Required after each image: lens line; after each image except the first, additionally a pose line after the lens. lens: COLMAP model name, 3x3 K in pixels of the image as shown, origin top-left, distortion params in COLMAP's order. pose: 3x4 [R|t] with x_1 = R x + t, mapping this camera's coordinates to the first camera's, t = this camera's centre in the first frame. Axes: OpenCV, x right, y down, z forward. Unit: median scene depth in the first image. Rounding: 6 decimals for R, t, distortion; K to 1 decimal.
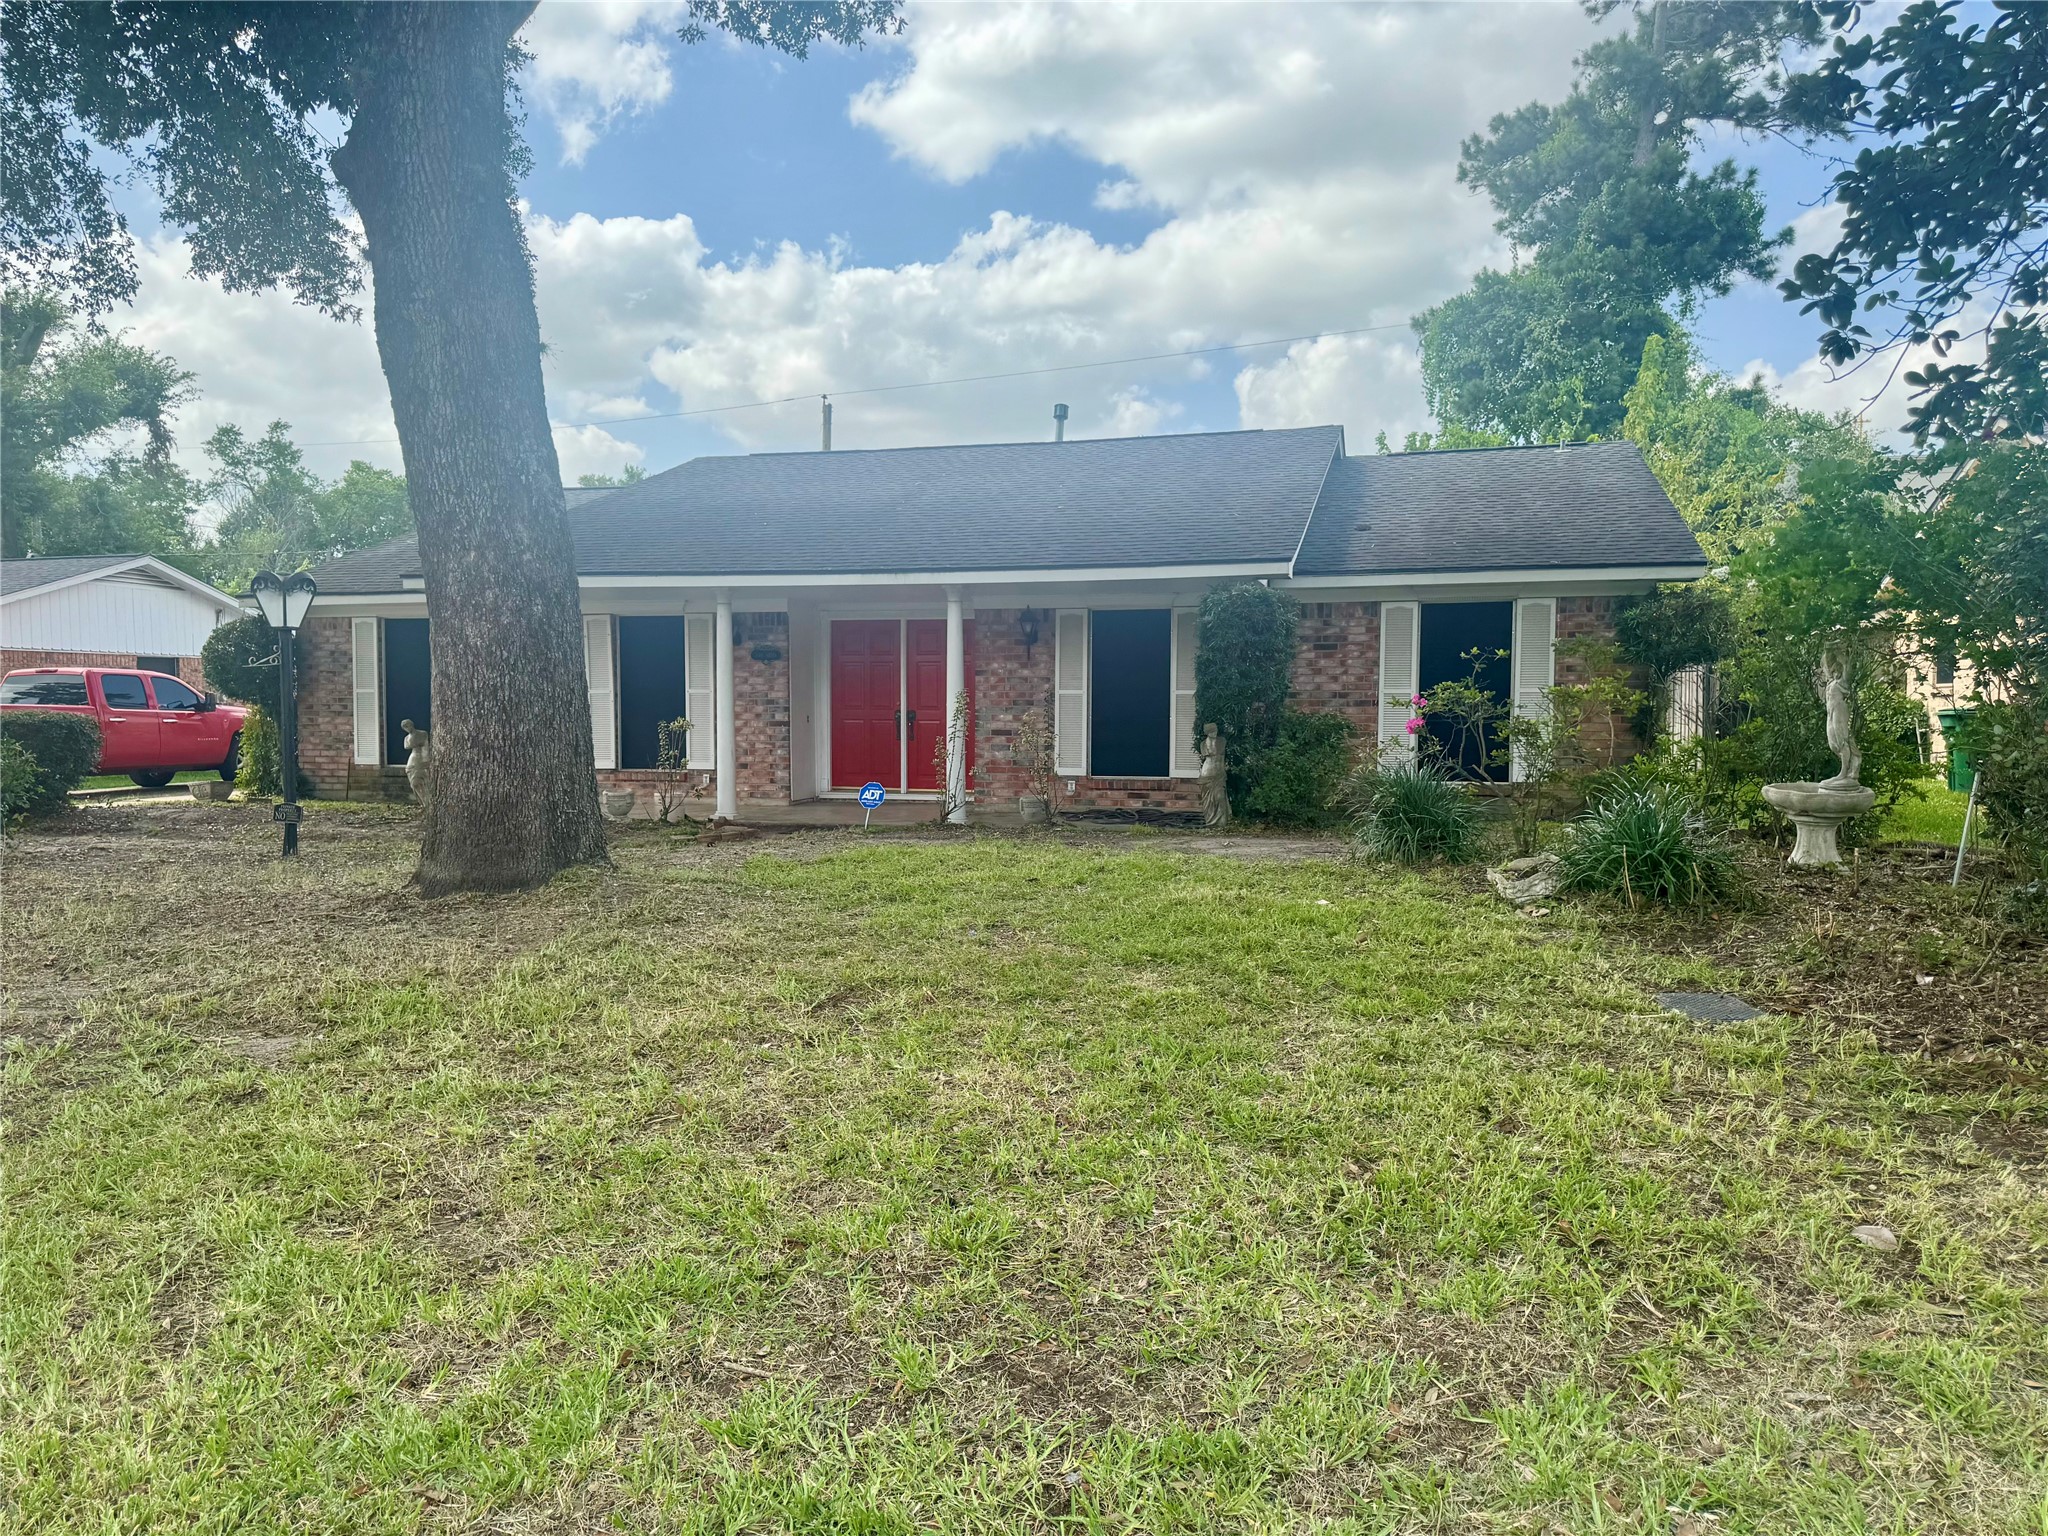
lens RADIAL K [[1467.4, 0, 1024.0], [0, 1467.4, 768.0], [0, 0, 1]] dist [0.104219, -0.162340]
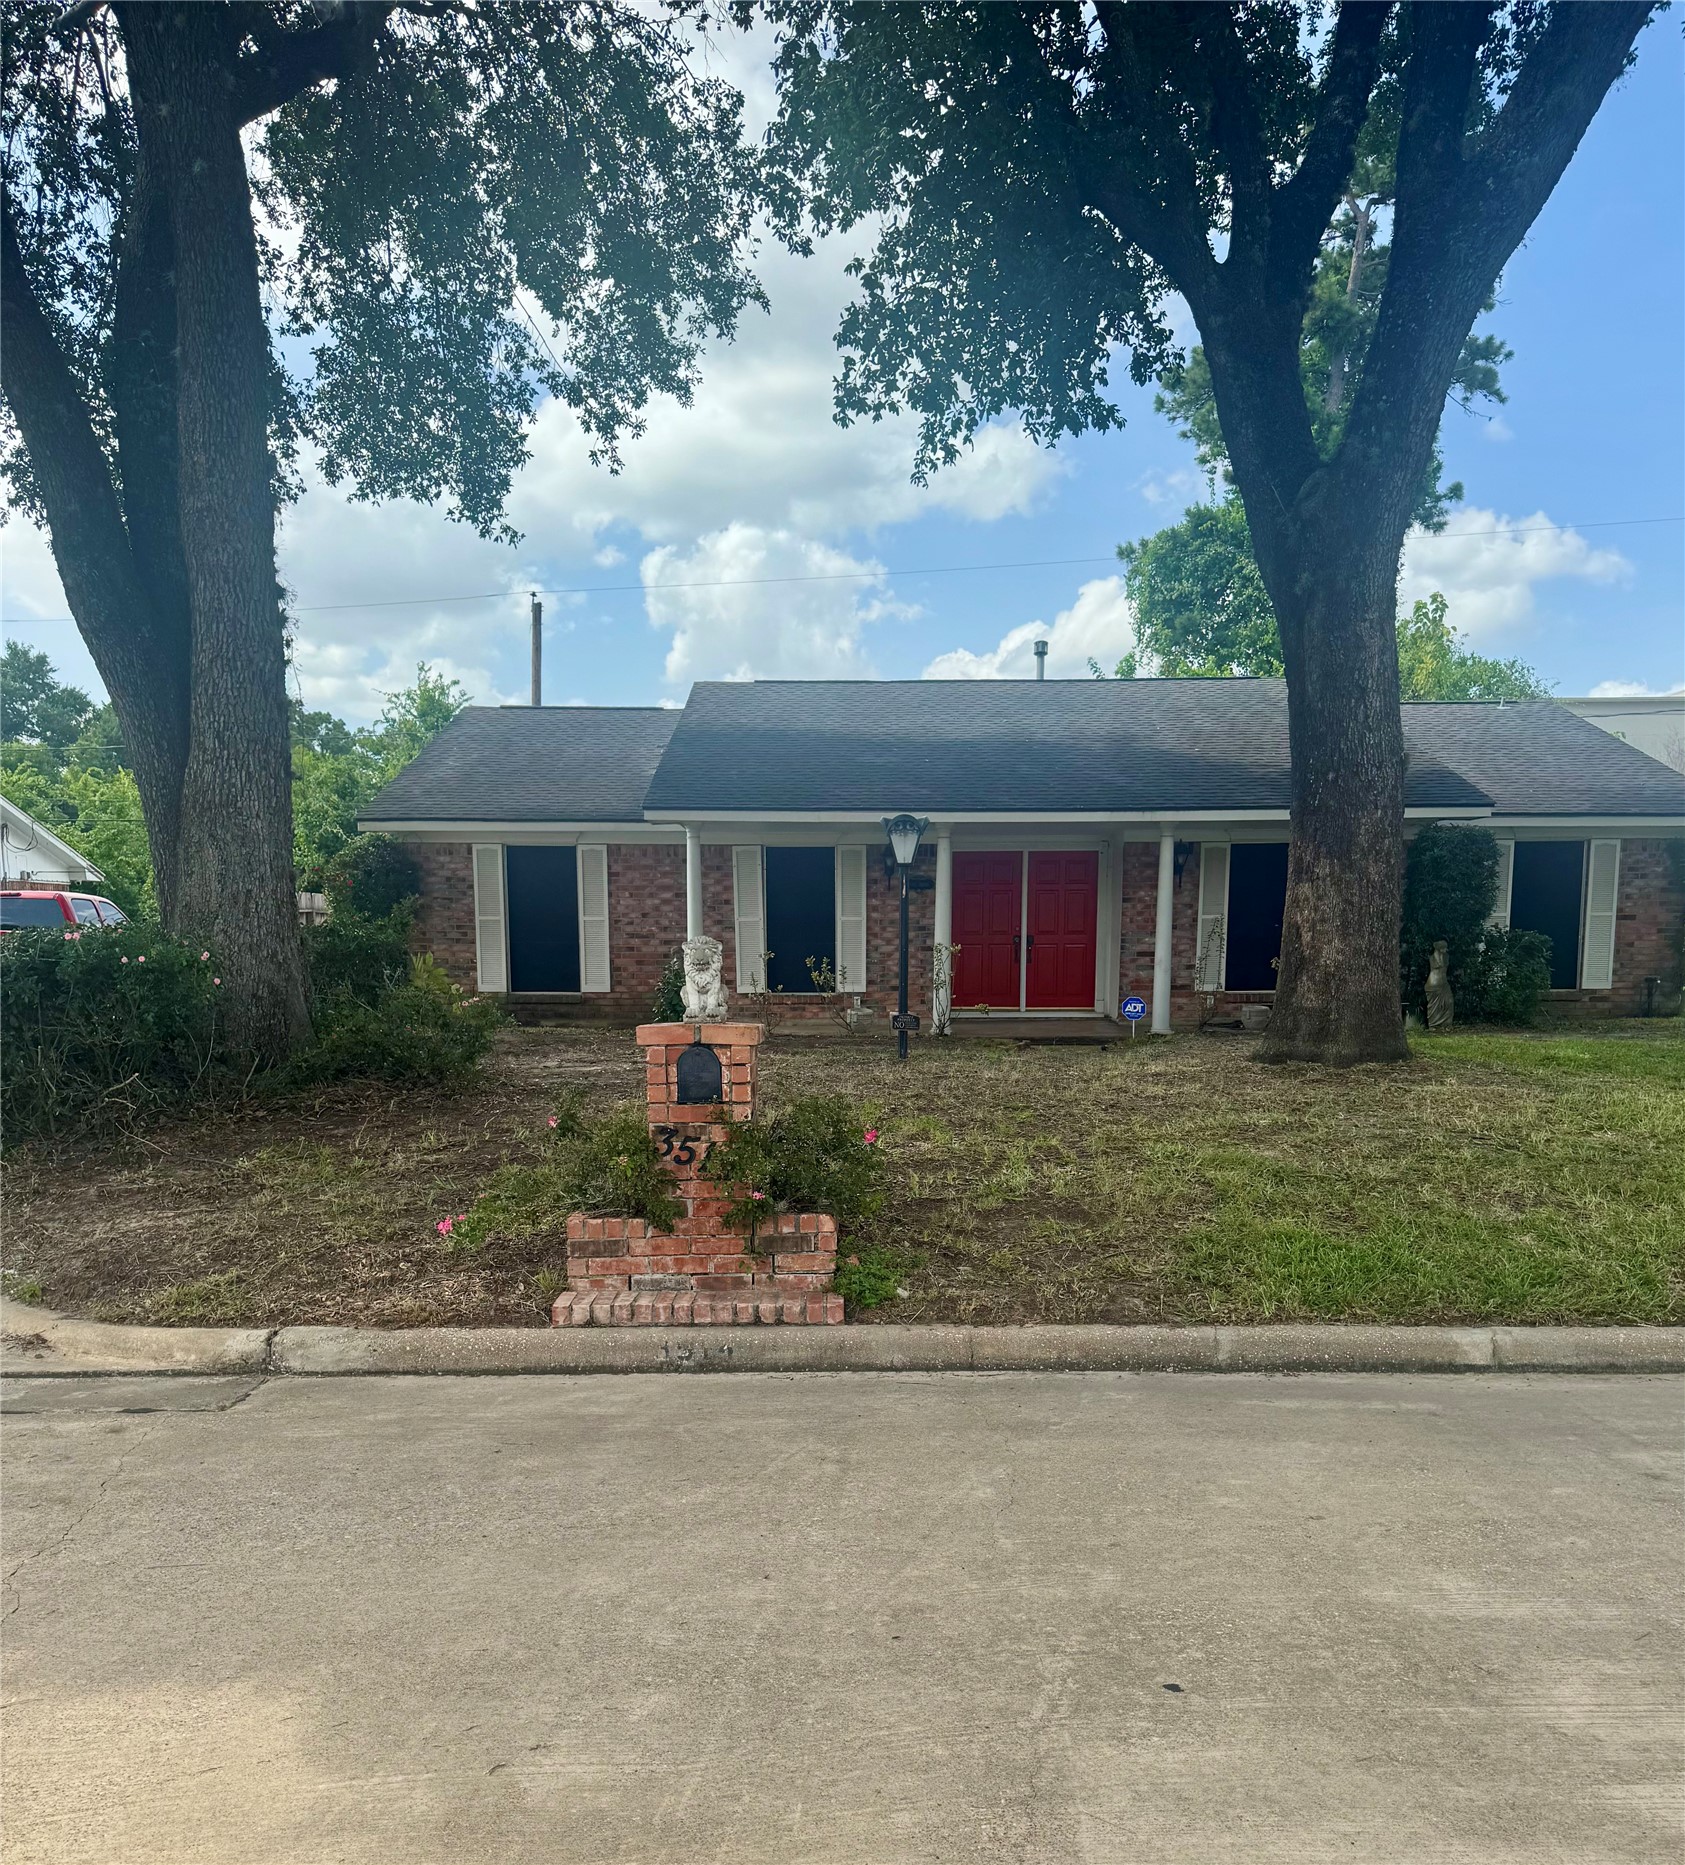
lens RADIAL K [[1616.9, 0, 820.8], [0, 1616.9, 1148.0], [0, 0, 1]] dist [0.147407, -0.289261]
pose [[0.965562, -0.036732, 0.257568, -0.648808], [0.014063, 0.995905, 0.089307, 0.010122], [-0.259794, -0.082609, 0.962124, -0.170057]]
